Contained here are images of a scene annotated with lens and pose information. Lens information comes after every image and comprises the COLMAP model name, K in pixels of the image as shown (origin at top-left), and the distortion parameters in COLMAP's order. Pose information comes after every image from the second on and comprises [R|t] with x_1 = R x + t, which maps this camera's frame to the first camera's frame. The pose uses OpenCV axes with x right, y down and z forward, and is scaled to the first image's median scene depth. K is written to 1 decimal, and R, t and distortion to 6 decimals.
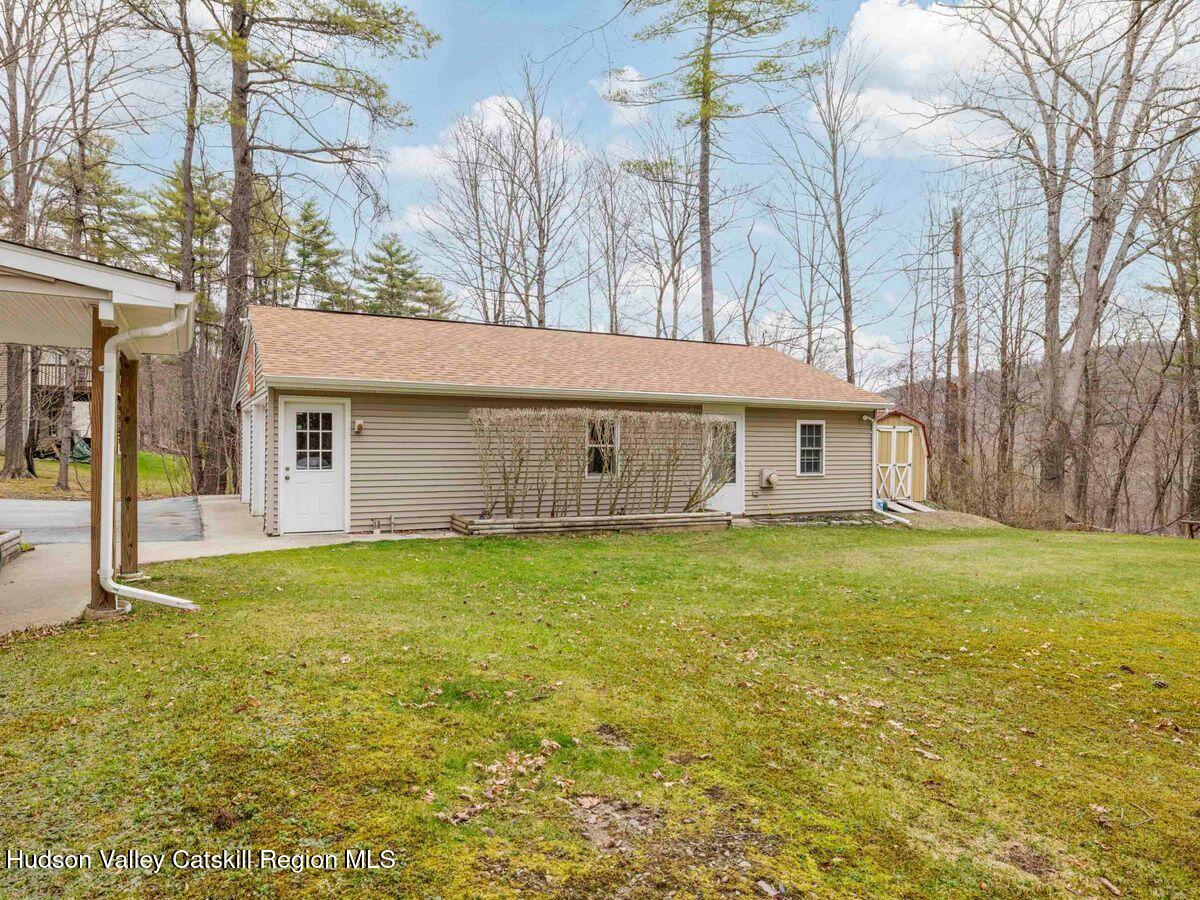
lens RADIAL K [[763.4, 0, 600.0], [0, 763.4, 450.0], [0, 0, 1]] dist [0.000648, -0.001345]
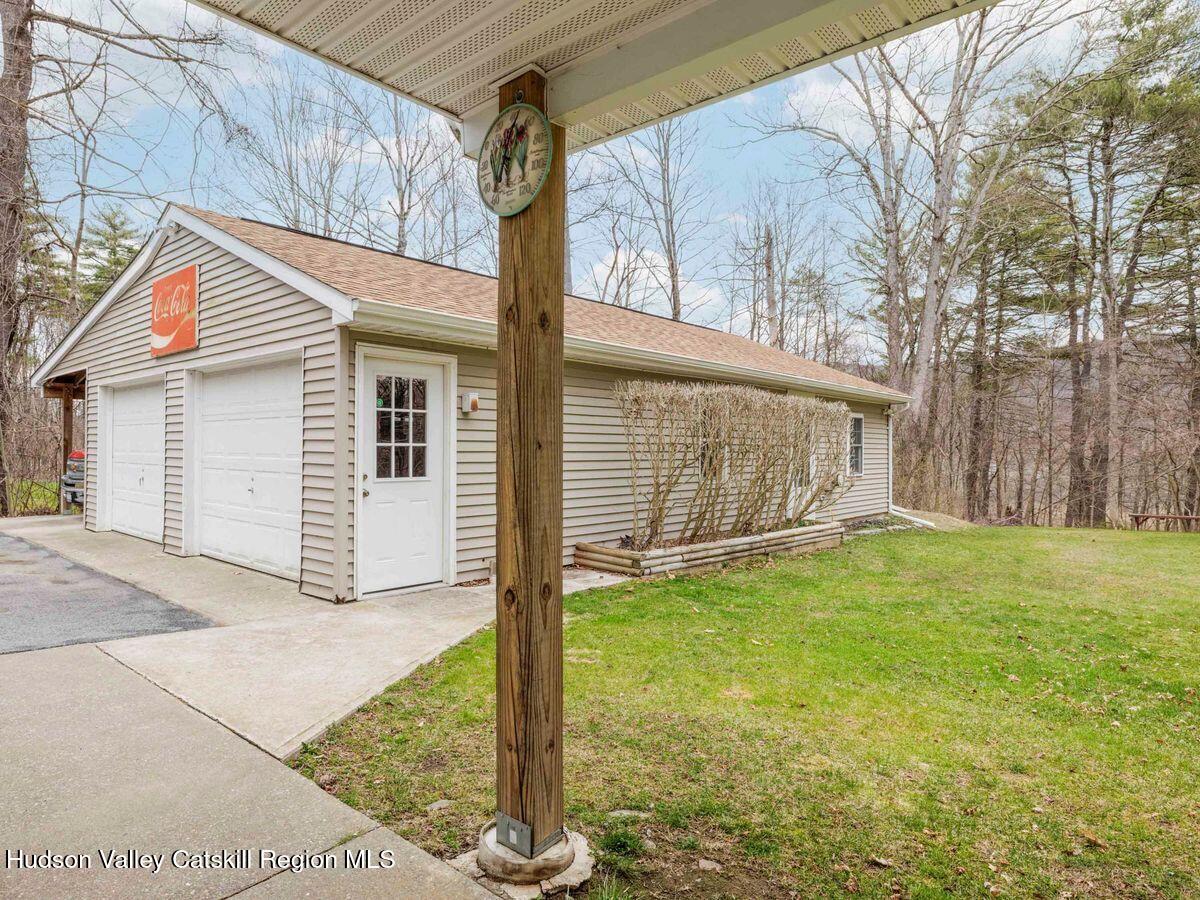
lens RADIAL K [[725.4, 0, 576.6], [0, 725.4, 445.5], [0, 0, 1]] dist [0.003078, 0.000131]
pose [[0.943768, -0.000547, 0.330608, -0.314032], [0.004016, 0.999944, -0.009810, 0.005302], [-0.330584, 0.010586, 0.943717, 0.326287]]
